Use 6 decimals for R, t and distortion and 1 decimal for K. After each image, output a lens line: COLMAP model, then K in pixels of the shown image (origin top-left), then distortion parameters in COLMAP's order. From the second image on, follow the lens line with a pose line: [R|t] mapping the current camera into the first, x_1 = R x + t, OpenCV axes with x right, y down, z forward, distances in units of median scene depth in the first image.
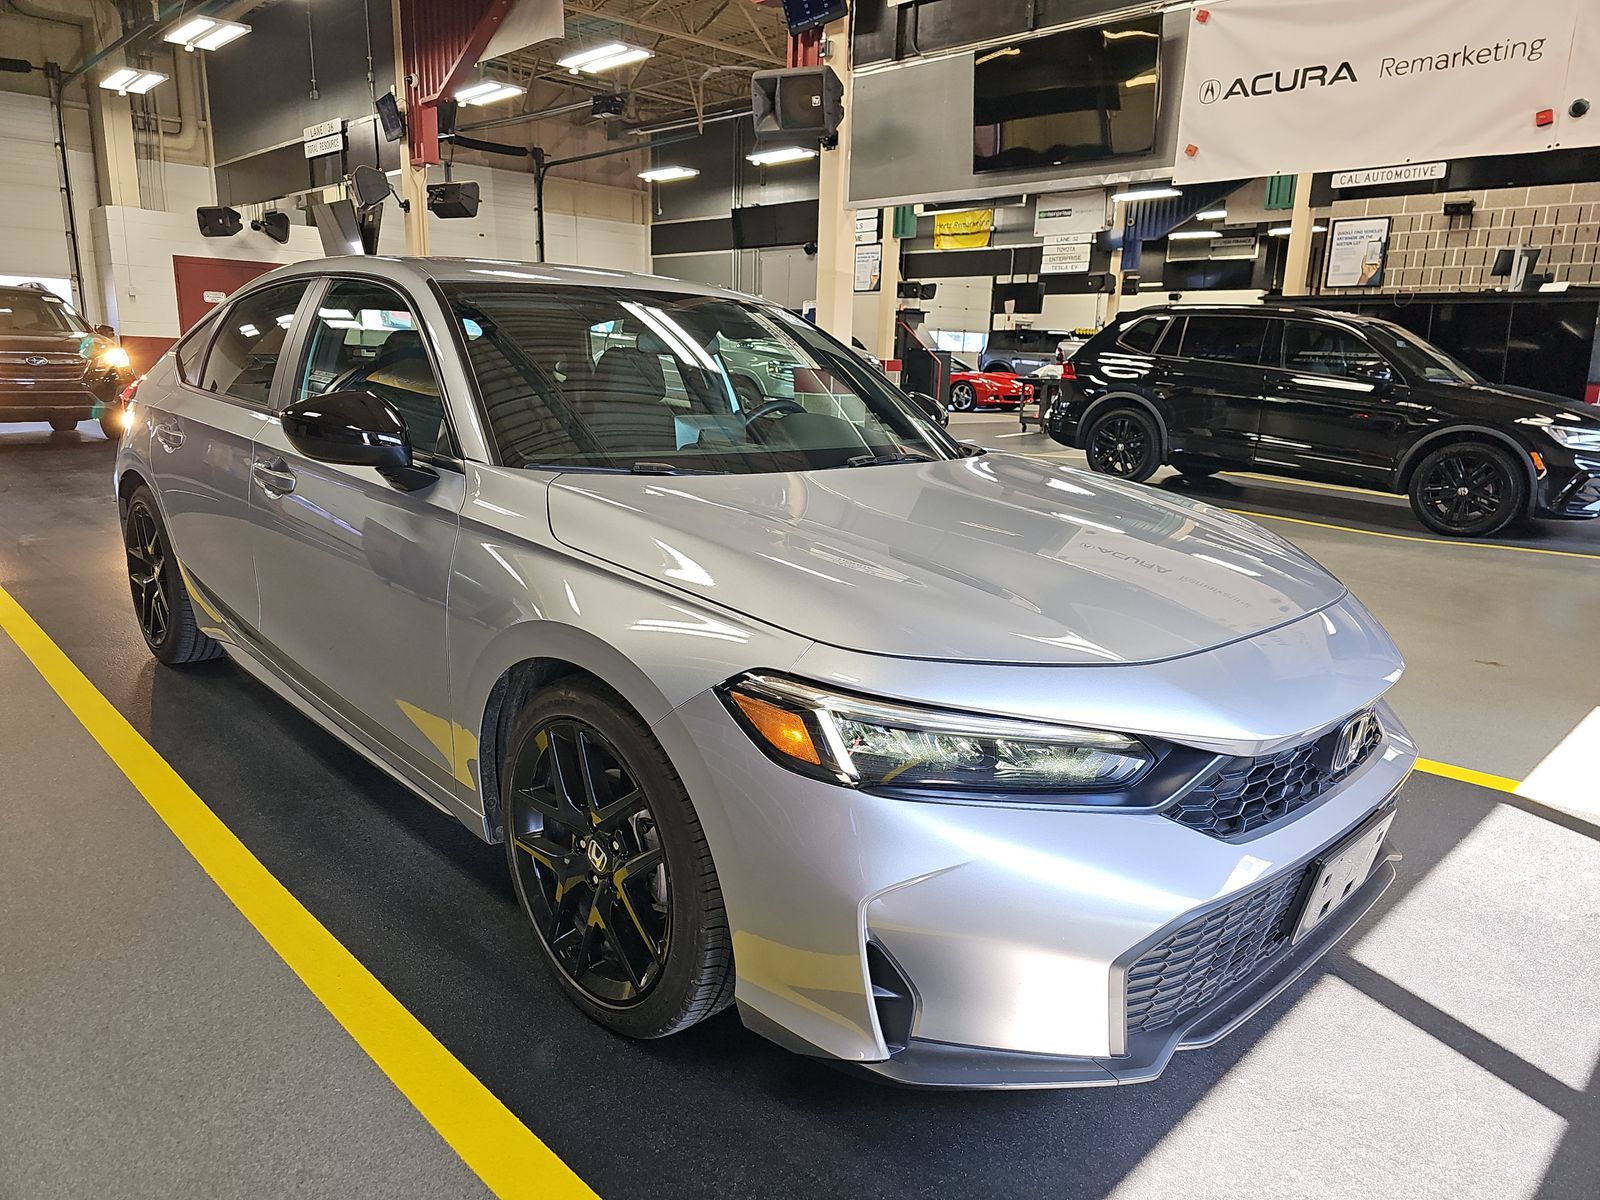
lens RADIAL K [[1046.1, 0, 793.0], [0, 1046.1, 602.9], [0, 0, 1]] dist [0.017000, -0.021927]
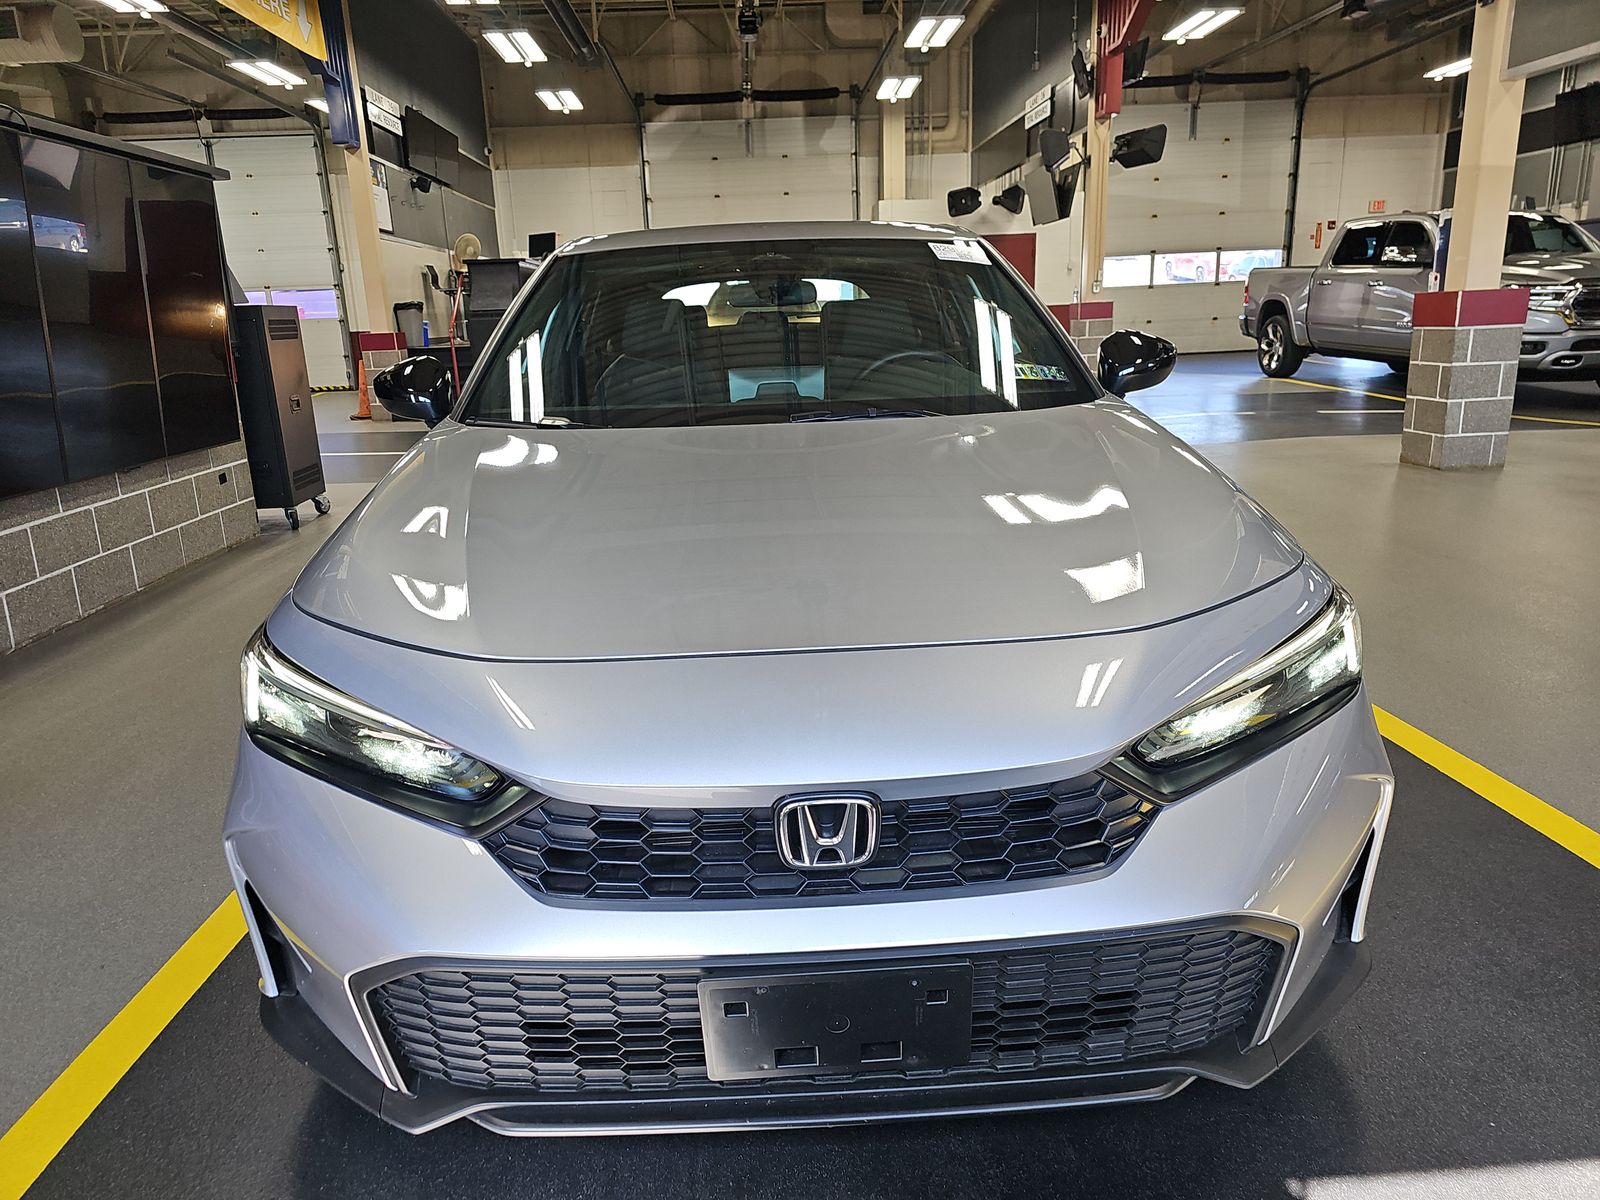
lens RADIAL K [[1046.1, 0, 793.0], [0, 1046.1, 602.9], [0, 0, 1]] dist [0.017000, -0.021927]
pose [[0.745274, 0.114671, -0.656823, 0.111108], [-0.088512, 0.993396, 0.073000, -0.007053], [0.660857, 0.003732, 0.750503, 0.055279]]
